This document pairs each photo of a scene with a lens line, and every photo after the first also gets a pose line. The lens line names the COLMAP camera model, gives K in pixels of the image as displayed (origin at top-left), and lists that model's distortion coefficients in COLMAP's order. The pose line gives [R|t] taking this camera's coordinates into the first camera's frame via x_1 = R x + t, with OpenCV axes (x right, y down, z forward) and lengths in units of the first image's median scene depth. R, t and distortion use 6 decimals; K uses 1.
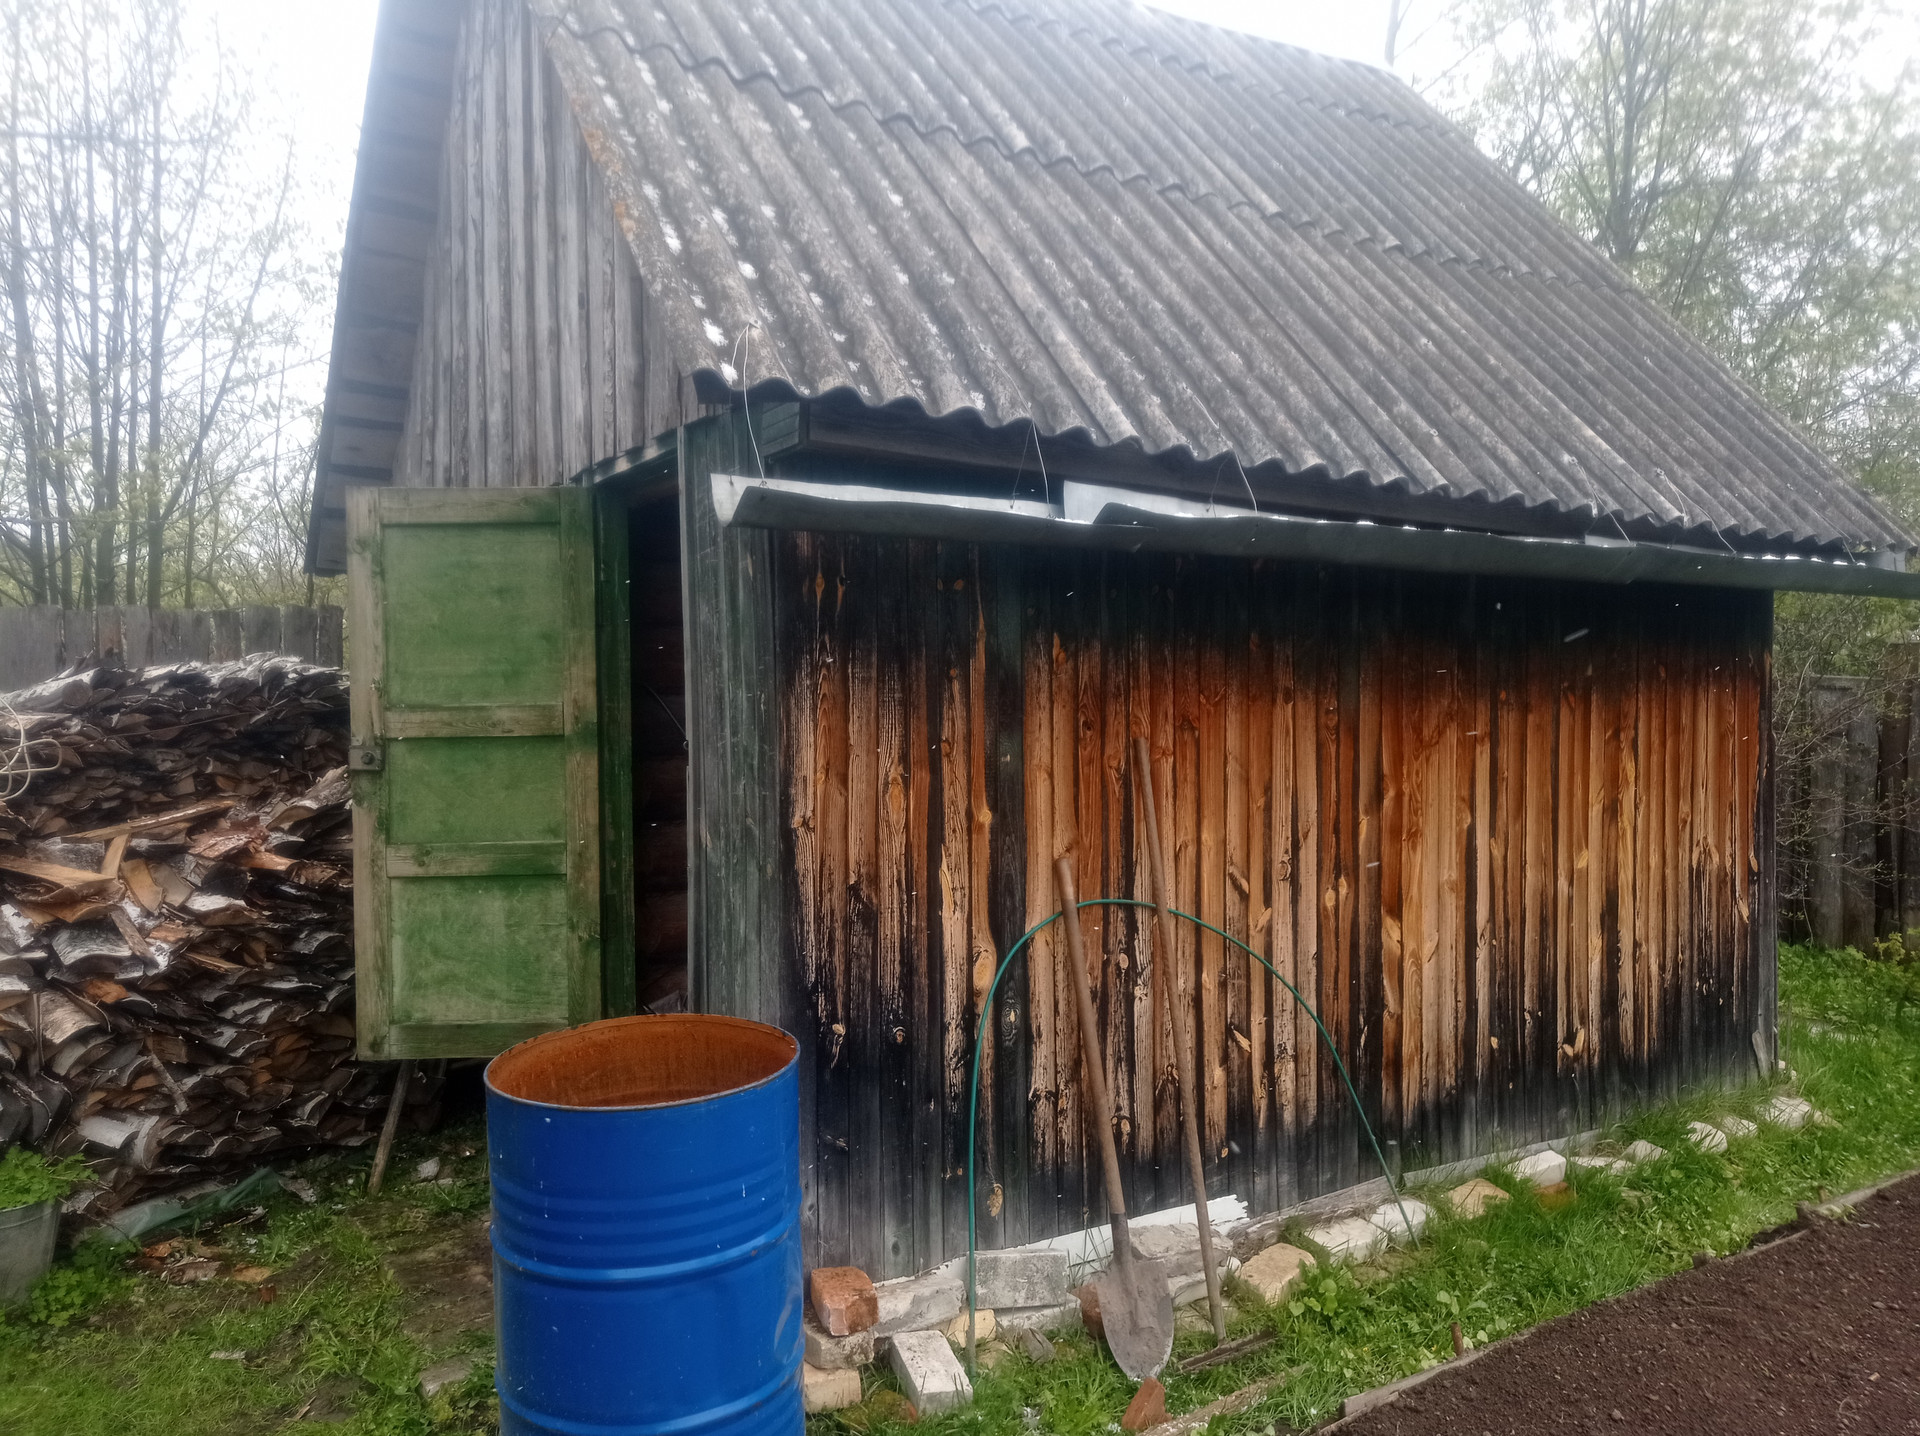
lens RADIAL K [[1482.7, 0, 1009.1], [0, 1482.7, 752.3], [0, 0, 1]] dist [0.000369, 0.000498]
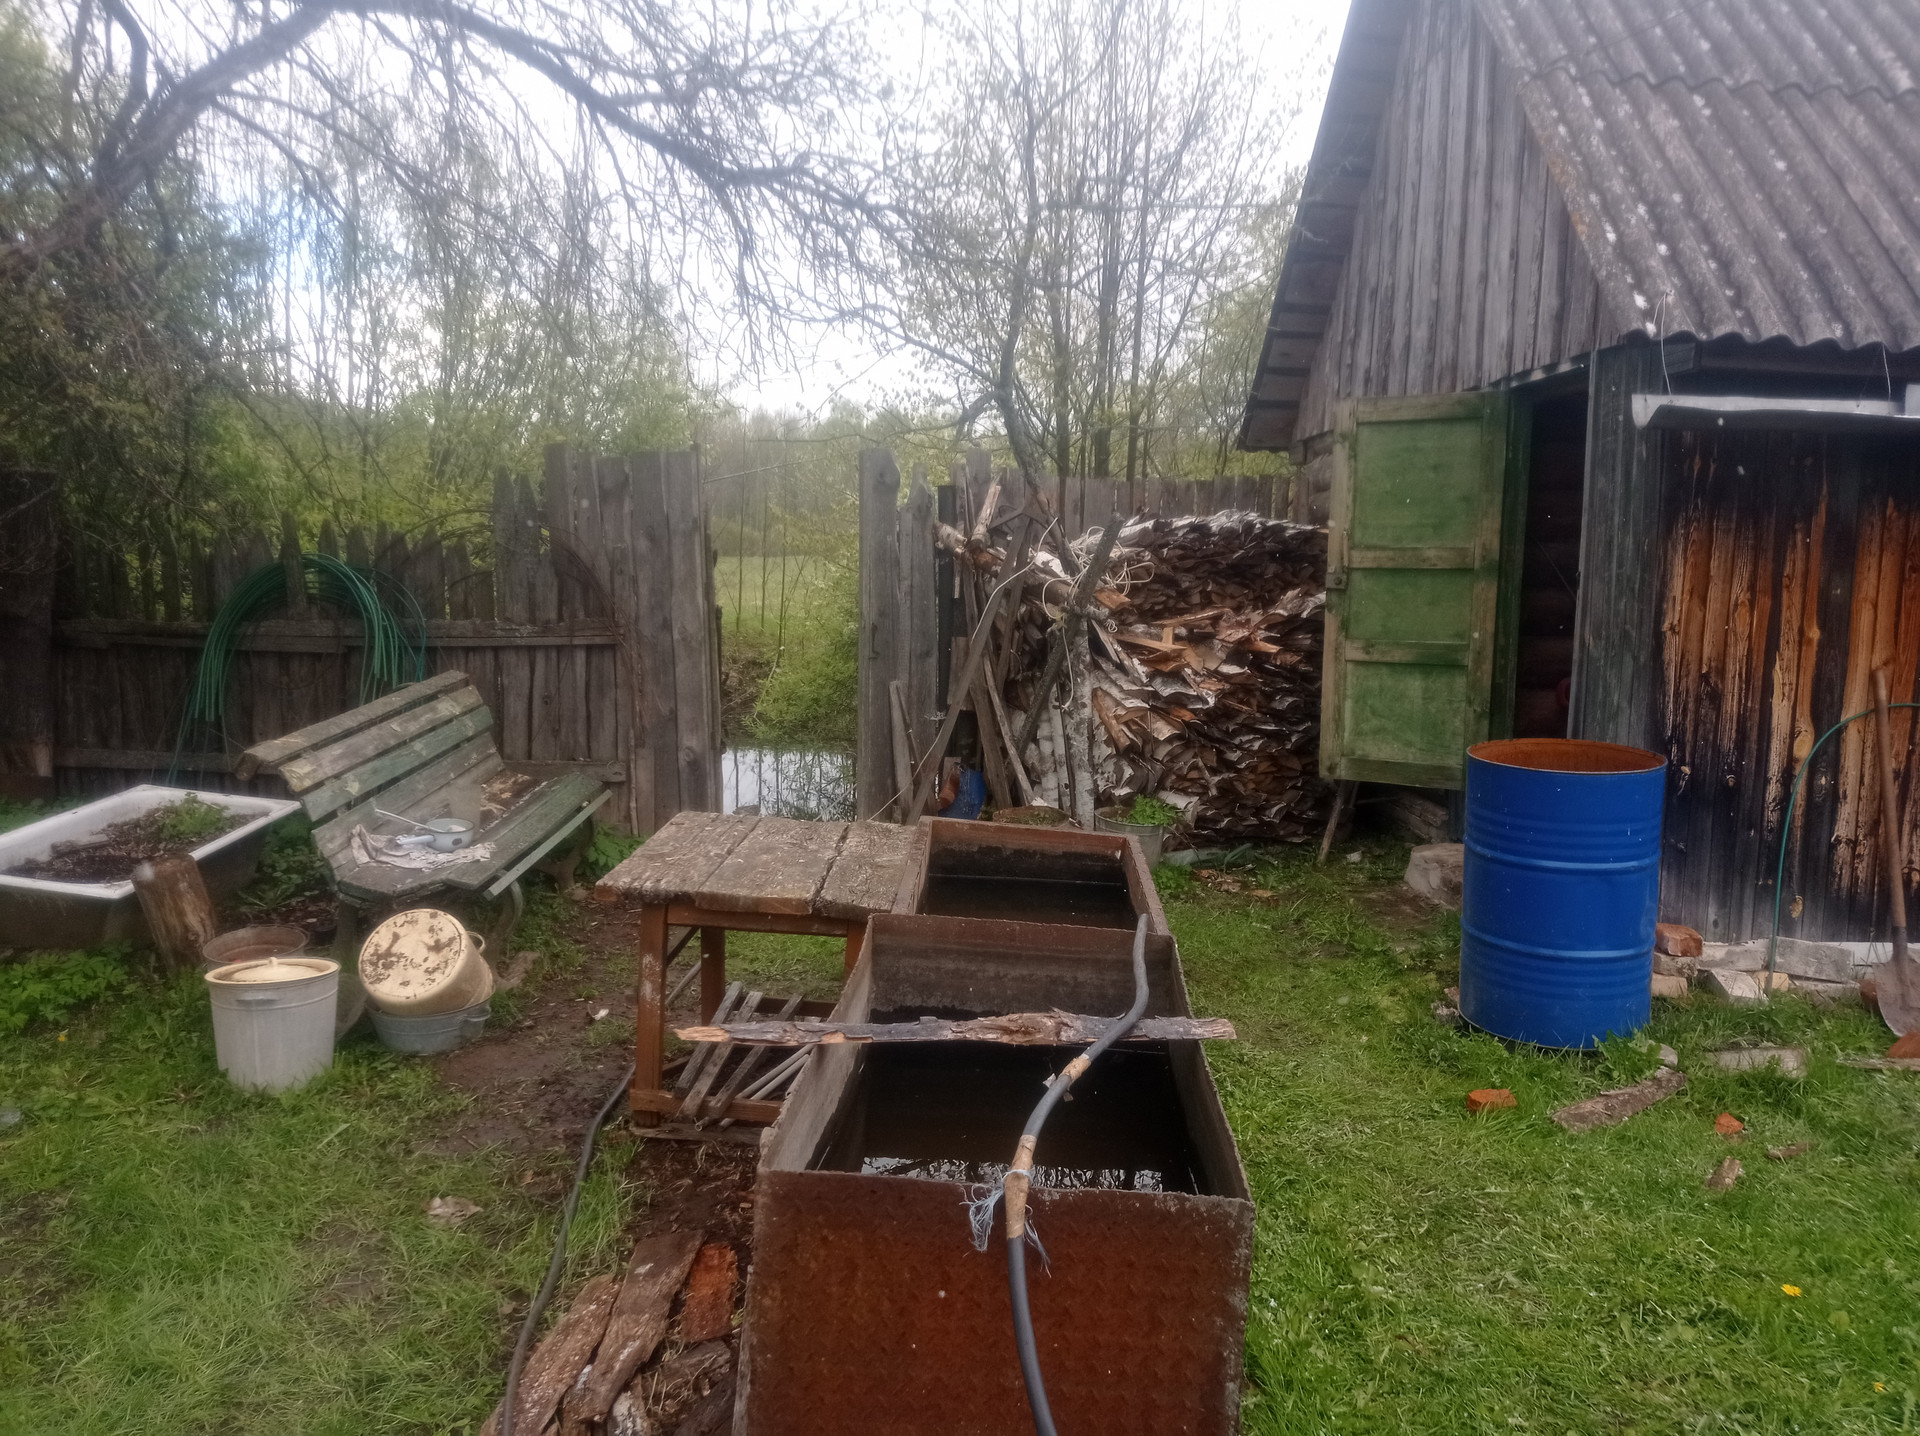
lens RADIAL K [[1372.7, 0, 970.3], [0, 1372.7, 714.2], [0, 0, 1]] dist [0.076219, -0.131452]
pose [[0.843924, 0.083476, -0.529929, 0.009828], [-0.040507, 0.994915, 0.092214, 0.029699], [0.534932, -0.056356, 0.843014, -0.469163]]
